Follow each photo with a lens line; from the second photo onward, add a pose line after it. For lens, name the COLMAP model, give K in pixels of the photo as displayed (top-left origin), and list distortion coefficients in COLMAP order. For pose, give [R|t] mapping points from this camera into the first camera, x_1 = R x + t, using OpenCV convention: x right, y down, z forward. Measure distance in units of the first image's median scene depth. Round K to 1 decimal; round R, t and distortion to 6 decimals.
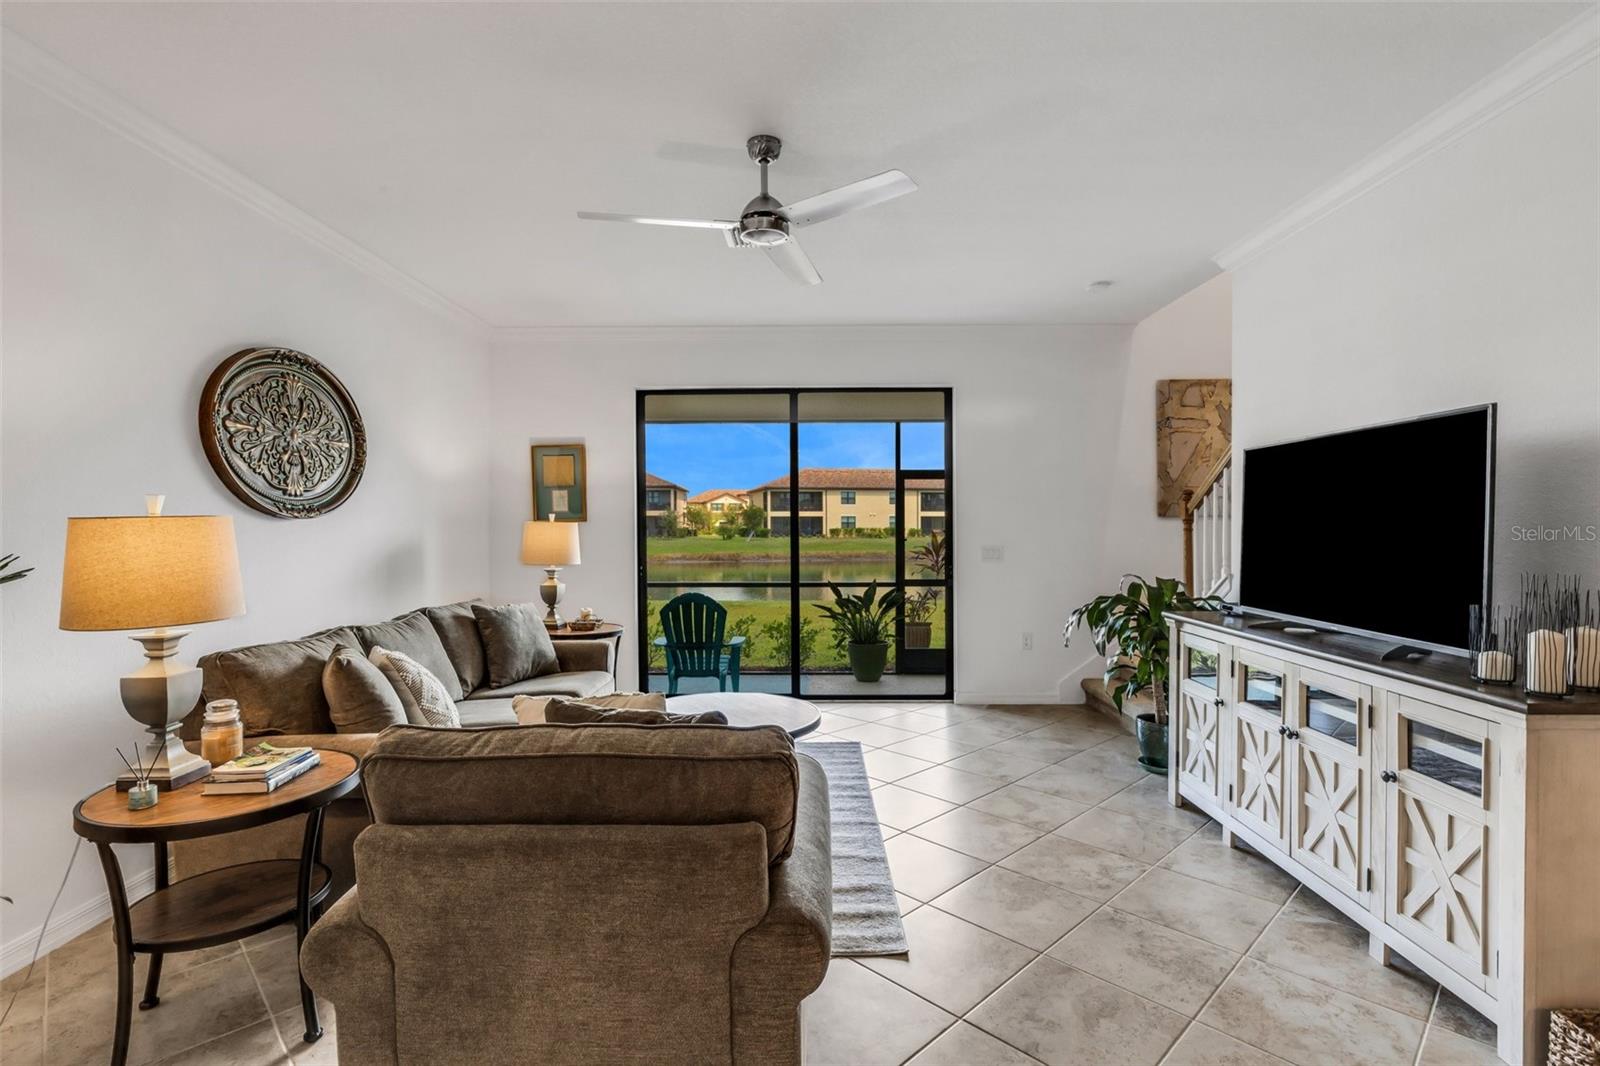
lens RADIAL K [[752.7, 0, 803.1], [0, 752.7, 528.7], [0, 0, 1]] dist [0.007027, -0.001273]
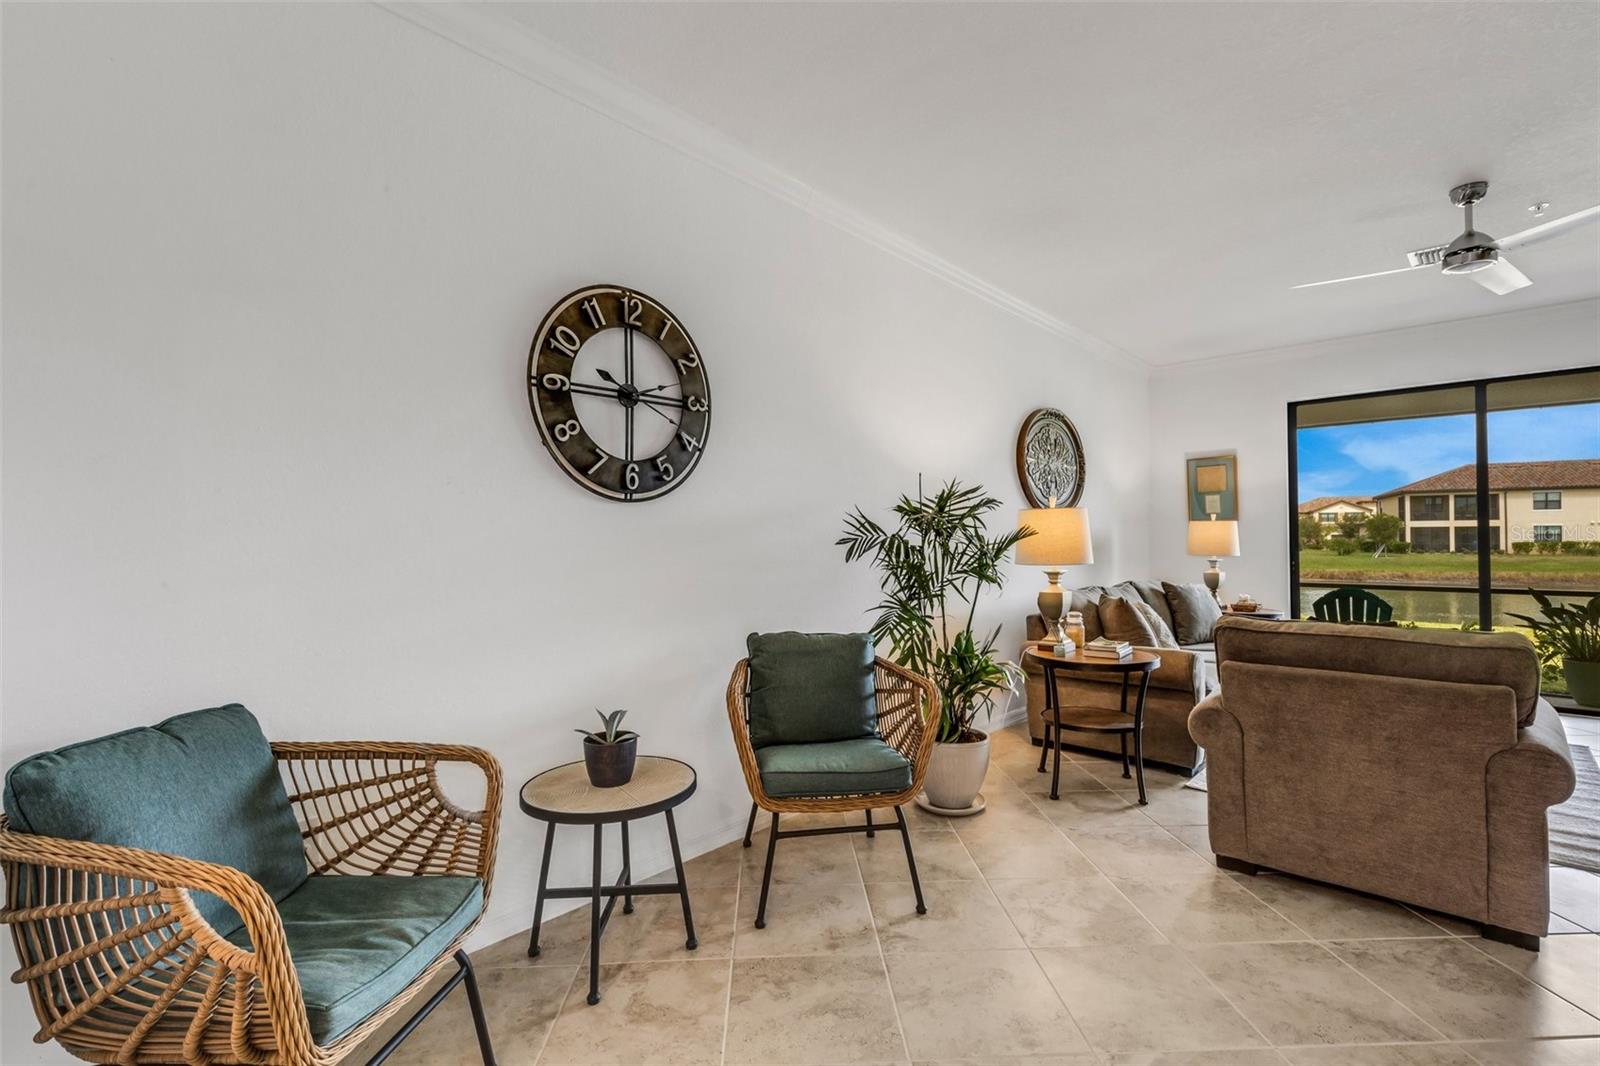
lens RADIAL K [[725.0, 0, 823.0], [0, 725.0, 528.3], [0, 0, 1]] dist [0.008024, 0.000327]
pose [[0.751393, -0.008161, -0.659805, -0.038761], [-0.004025, 0.999848, -0.016950, 0.029388], [0.659843, 0.015392, 0.751246, -0.337084]]
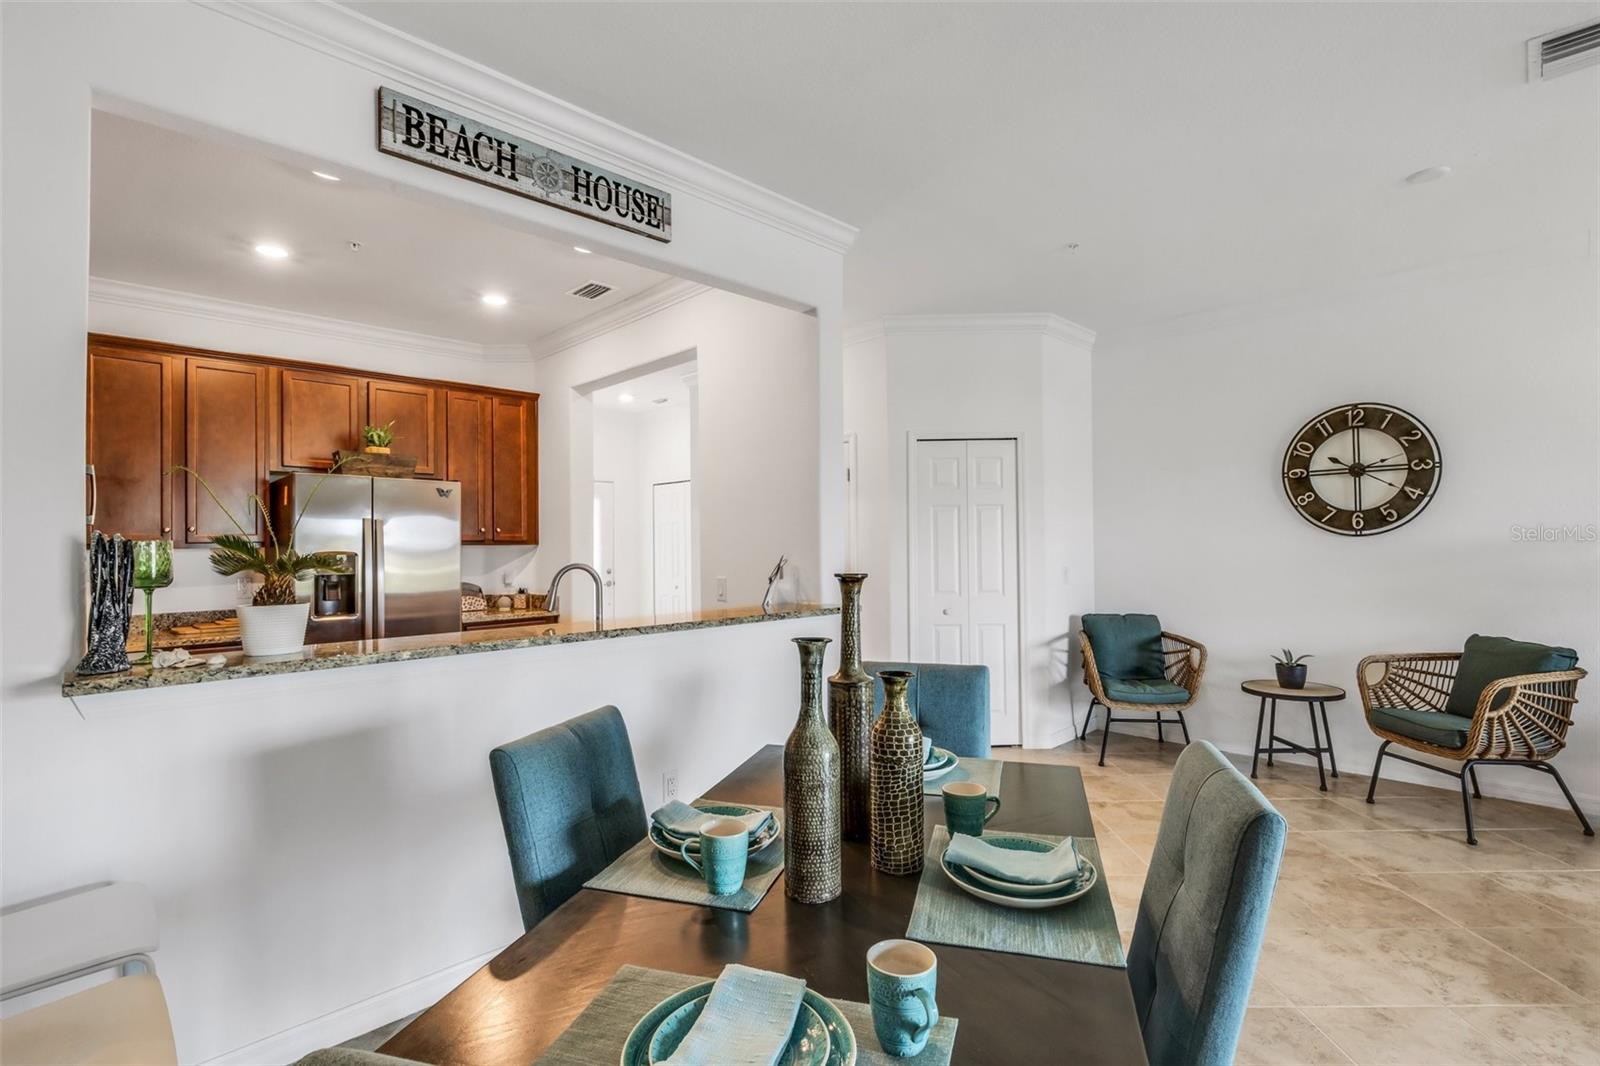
lens RADIAL K [[764.9, 0, 815.6], [0, 764.9, 534.7], [0, 0, 1]] dist [0.001994, -0.002836]
pose [[-0.692497, -0.003369, -0.721413, 0.635528], [0.001967, 0.999977, -0.006558, 0.002569], [0.721418, -0.005960, -0.692474, 0.161480]]
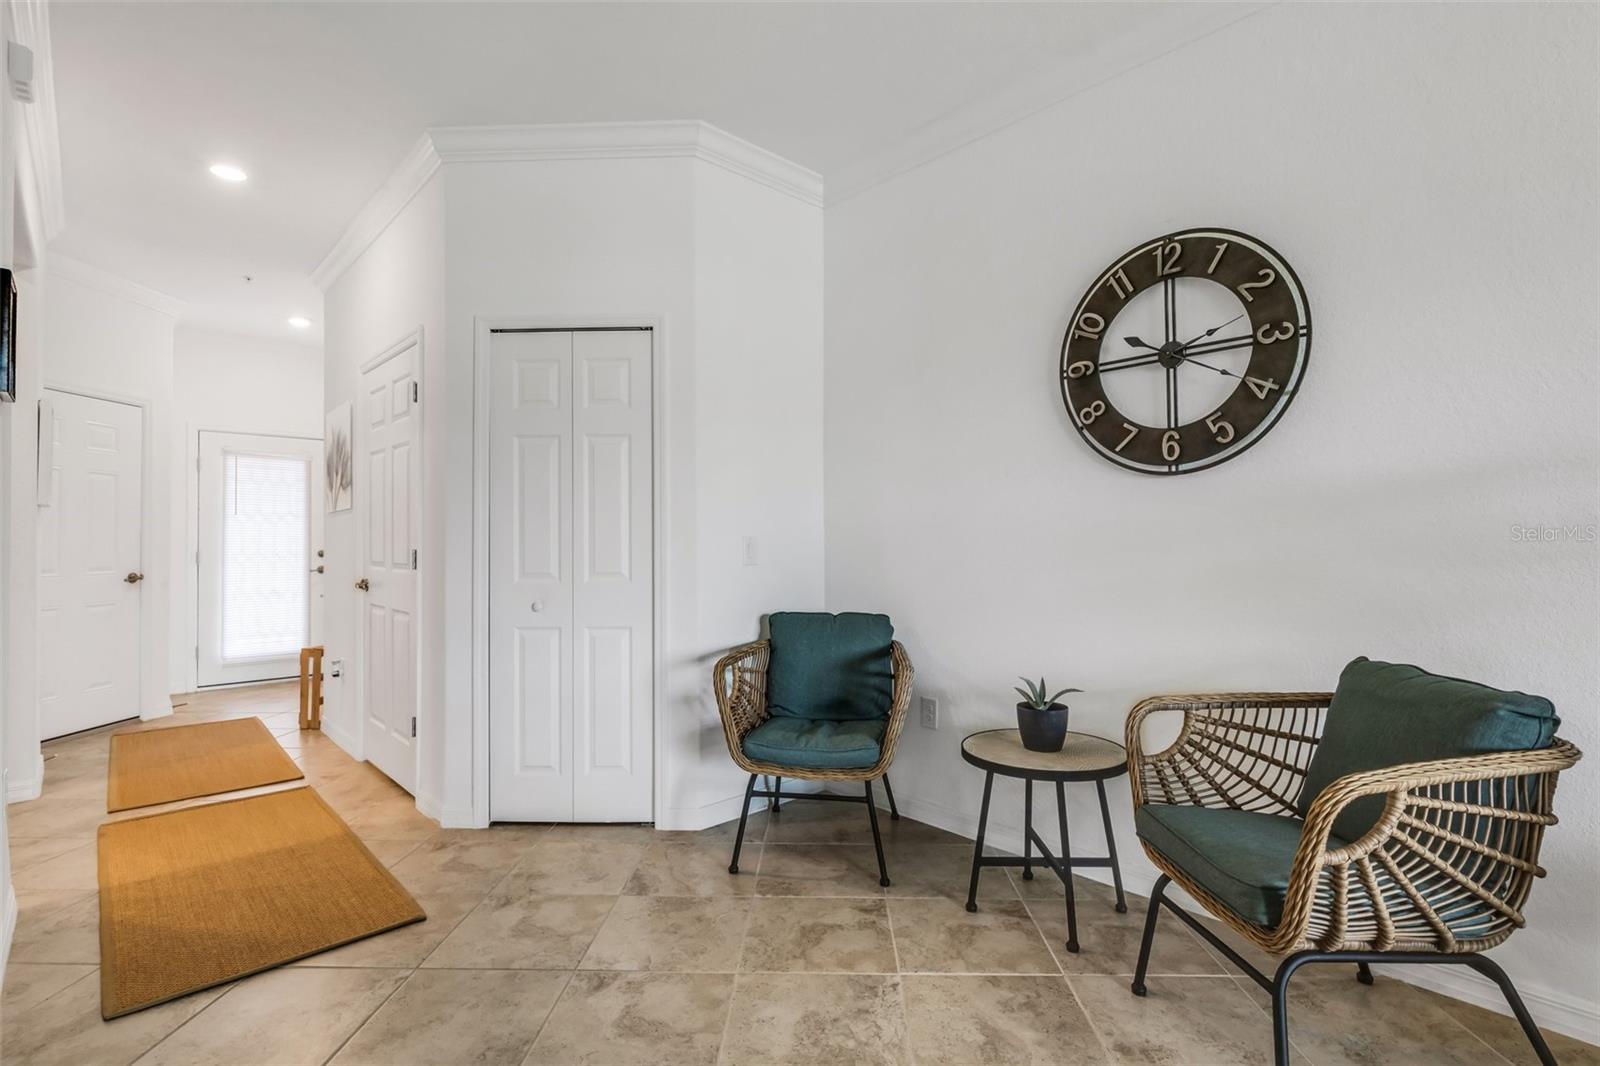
lens RADIAL K [[764.9, 0, 803.9], [0, 764.9, 536.2], [0, 0, 1]] dist [0.001994, -0.002836]
pose [[-0.721154, -0.003578, -0.692765, 0.024301], [-0.002469, 0.999994, -0.002594, 0.044428], [0.692770, -0.000160, -0.721159, 0.193501]]
